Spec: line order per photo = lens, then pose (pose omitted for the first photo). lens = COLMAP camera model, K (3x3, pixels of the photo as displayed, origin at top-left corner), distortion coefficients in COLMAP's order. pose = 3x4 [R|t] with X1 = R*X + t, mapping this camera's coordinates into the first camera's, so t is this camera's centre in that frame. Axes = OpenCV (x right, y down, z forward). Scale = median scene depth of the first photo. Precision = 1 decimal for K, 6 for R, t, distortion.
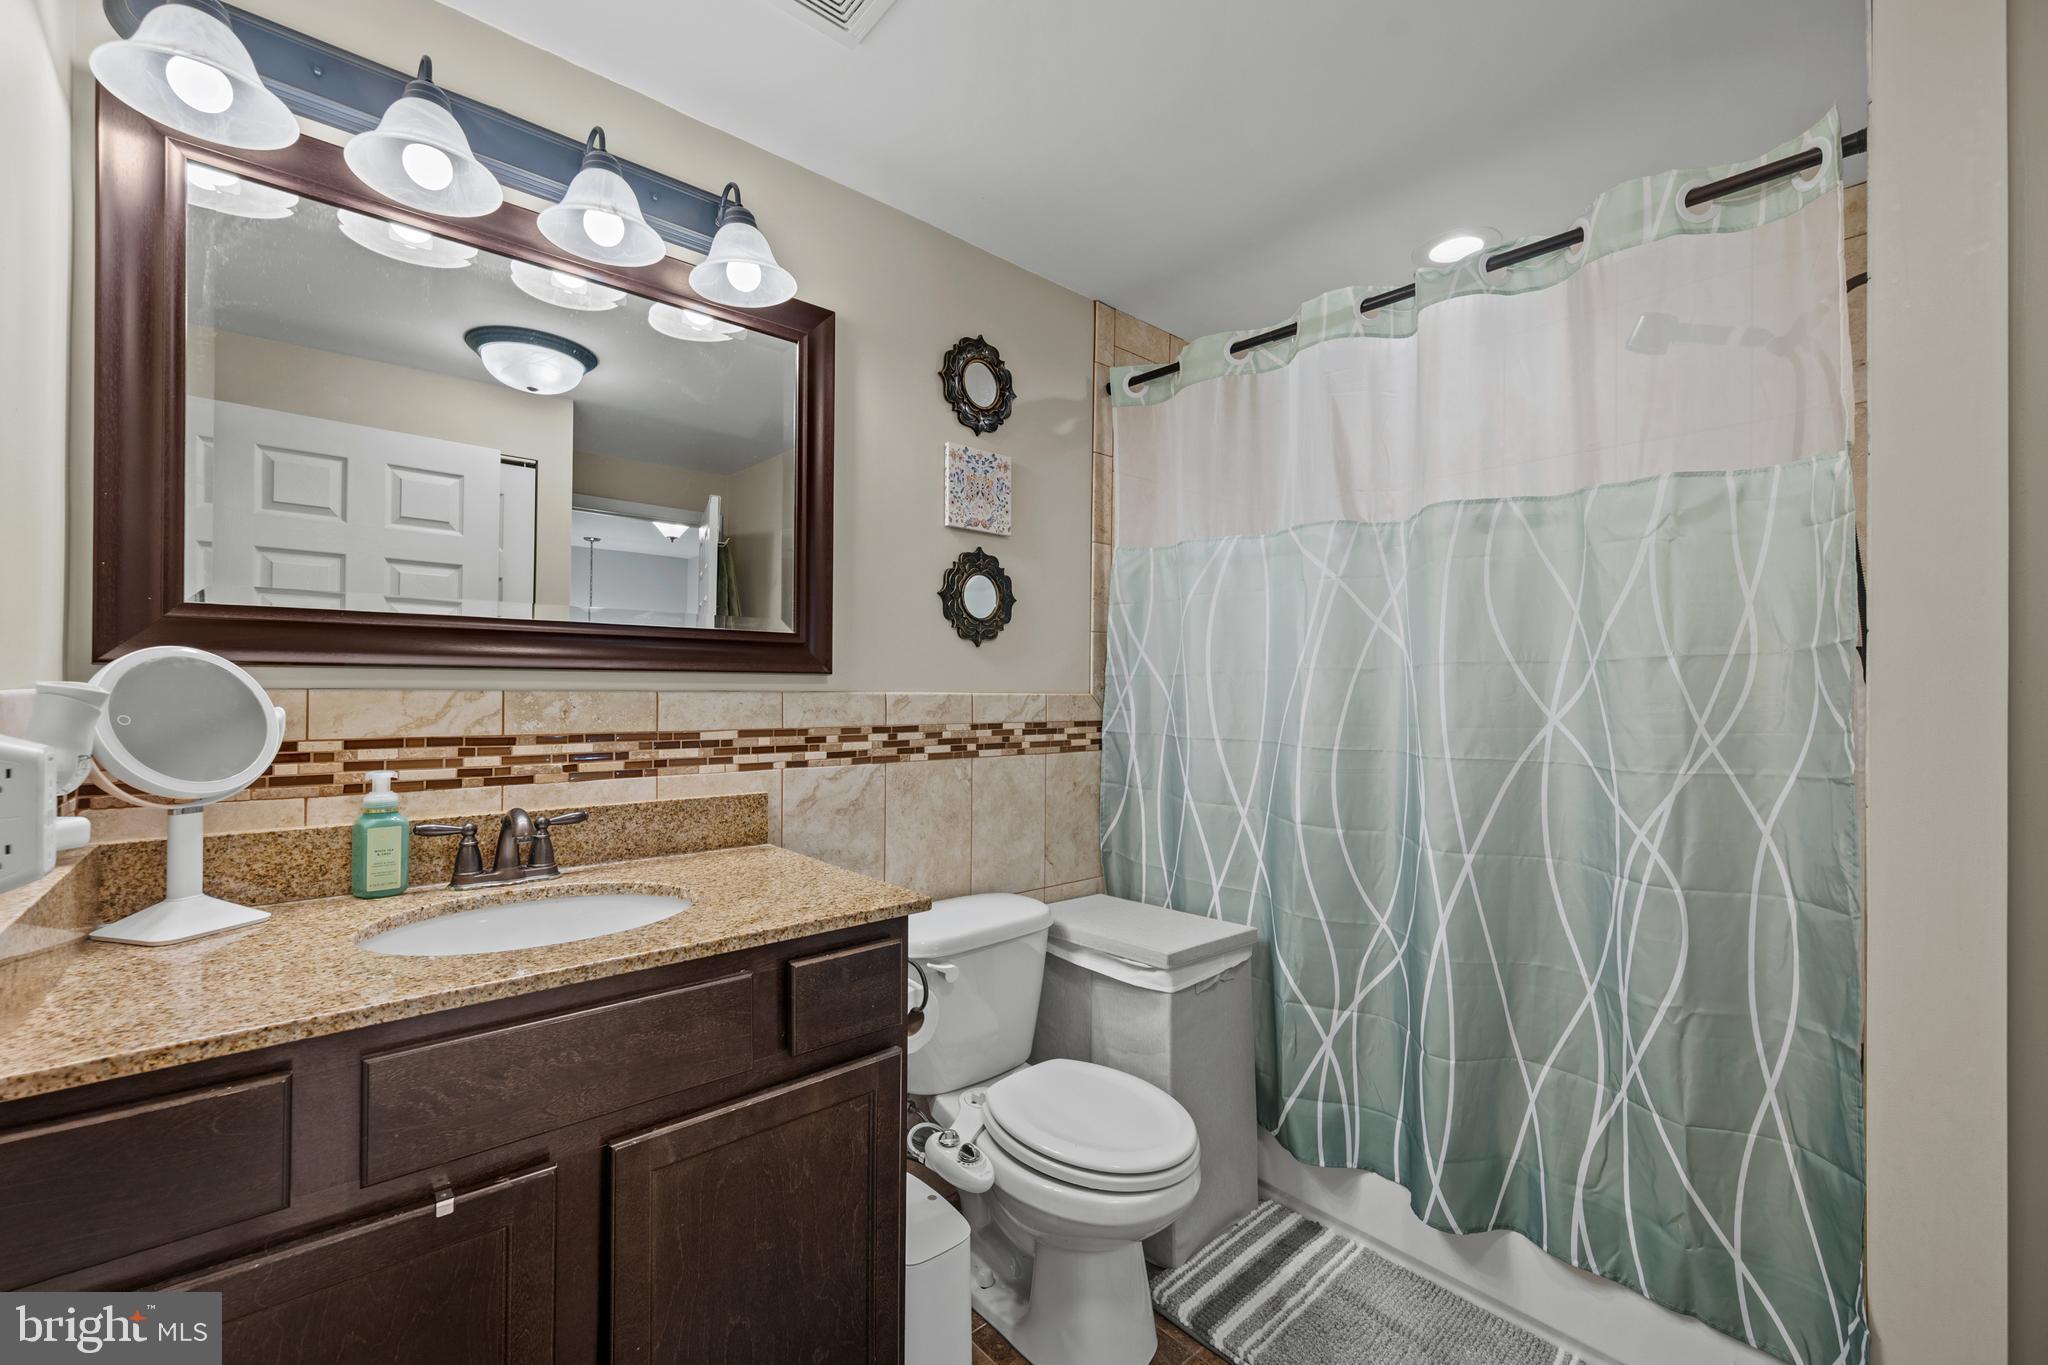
lens RADIAL K [[837.0, 0, 1023.6], [0, 837.0, 663.1], [0, 0, 1]] dist [-0.000426, -0.000247]
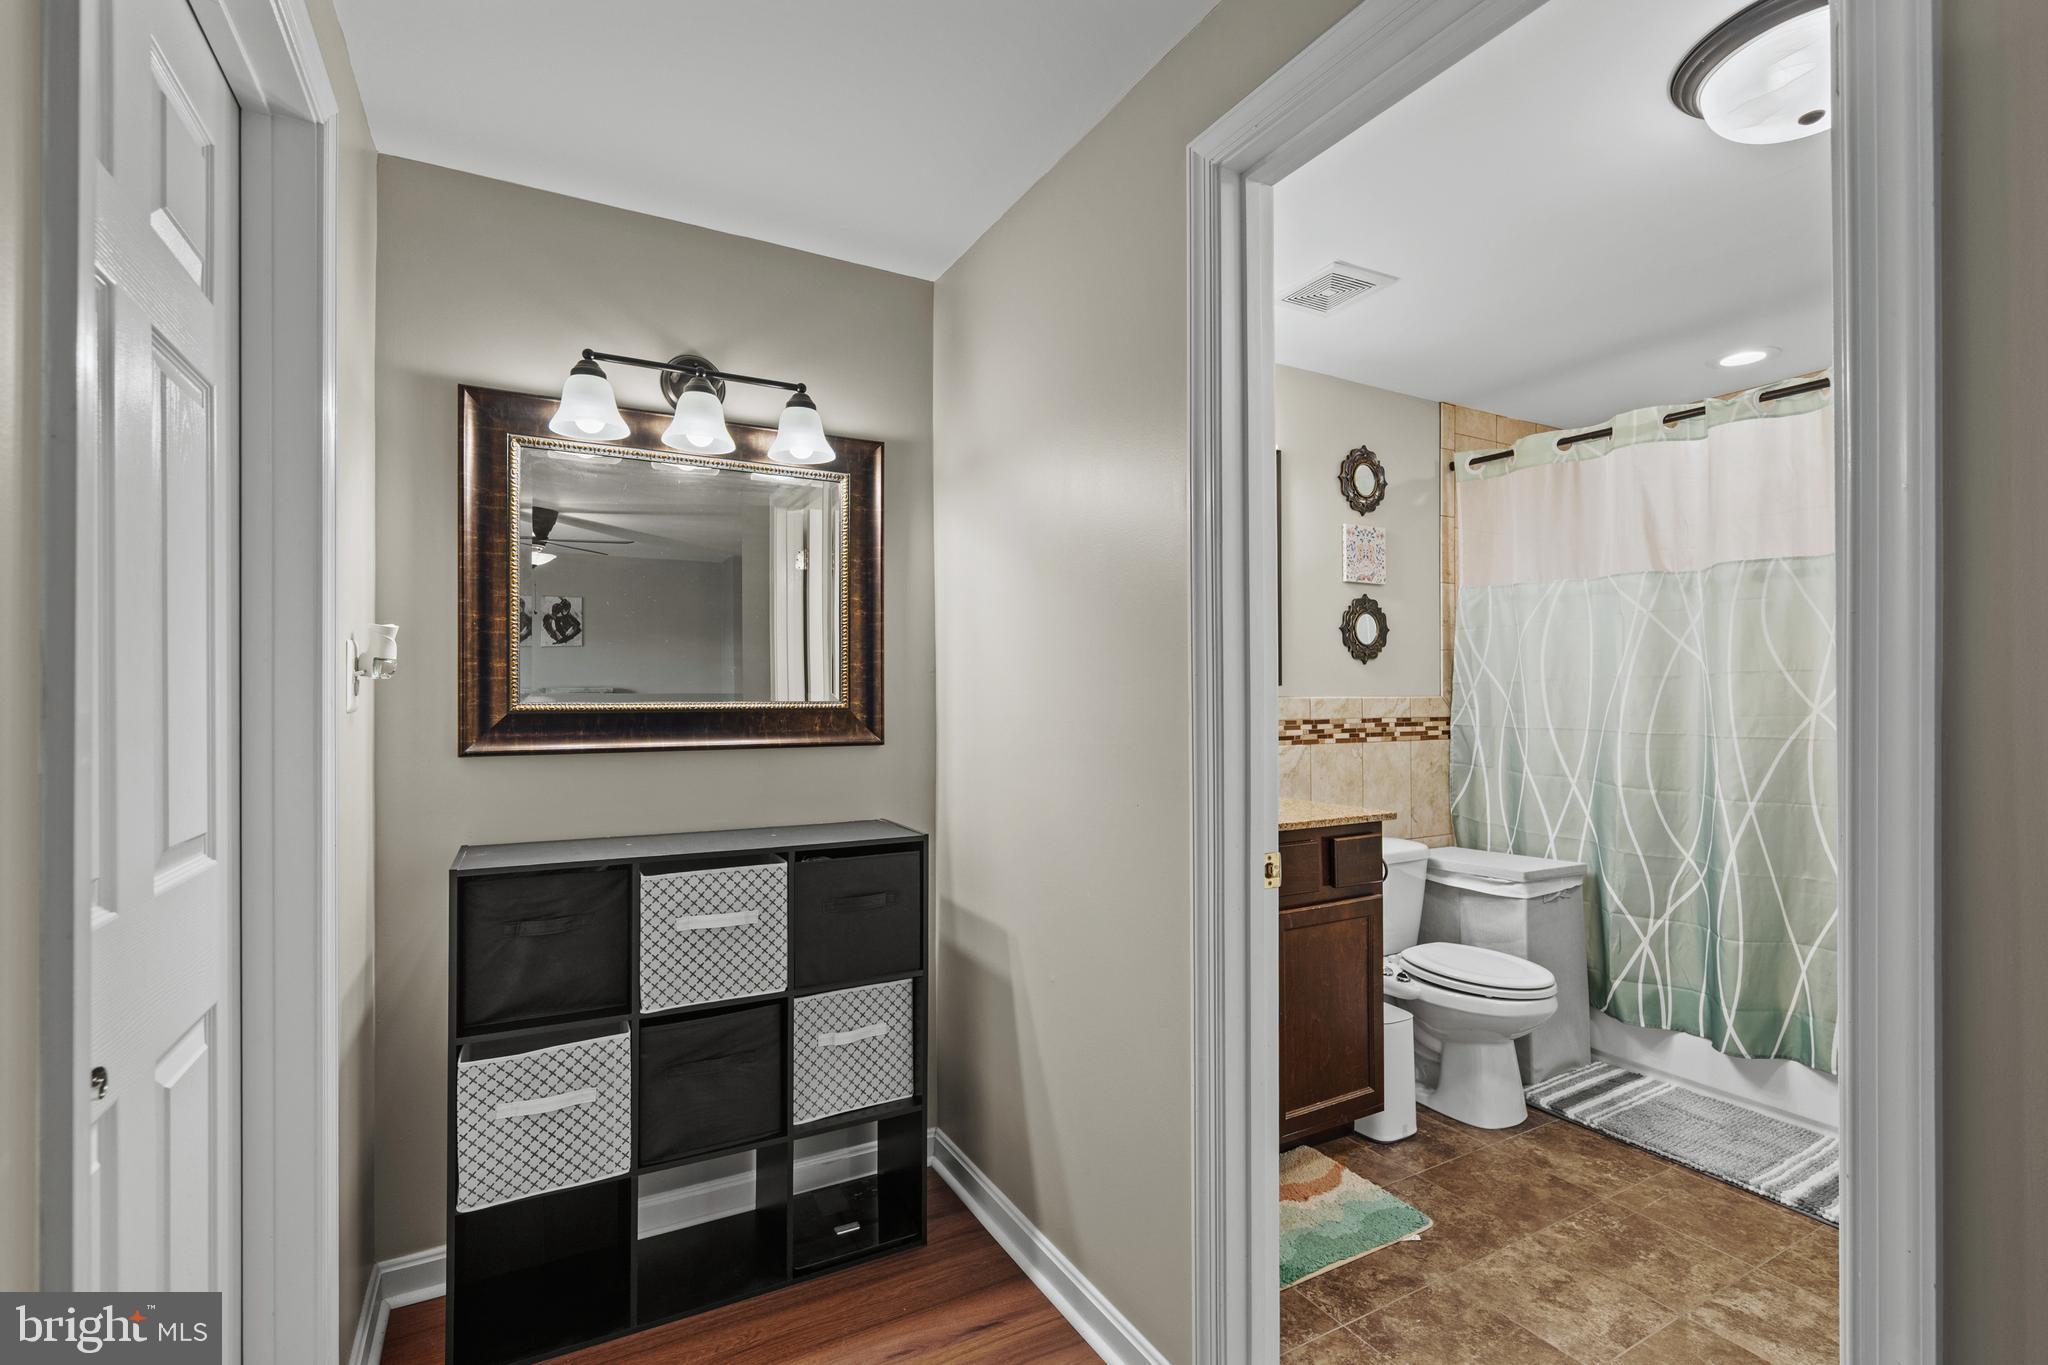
lens RADIAL K [[939.2, 0, 1030.3], [0, 939.2, 672.0], [0, 0, 1]] dist [-0.000834, -0.000309]
pose [[0.976689, -0.017533, -0.213941, -0.284238], [0.018819, 0.999815, 0.003975, -0.024943], [0.213831, -0.007908, 0.976839, -0.716318]]
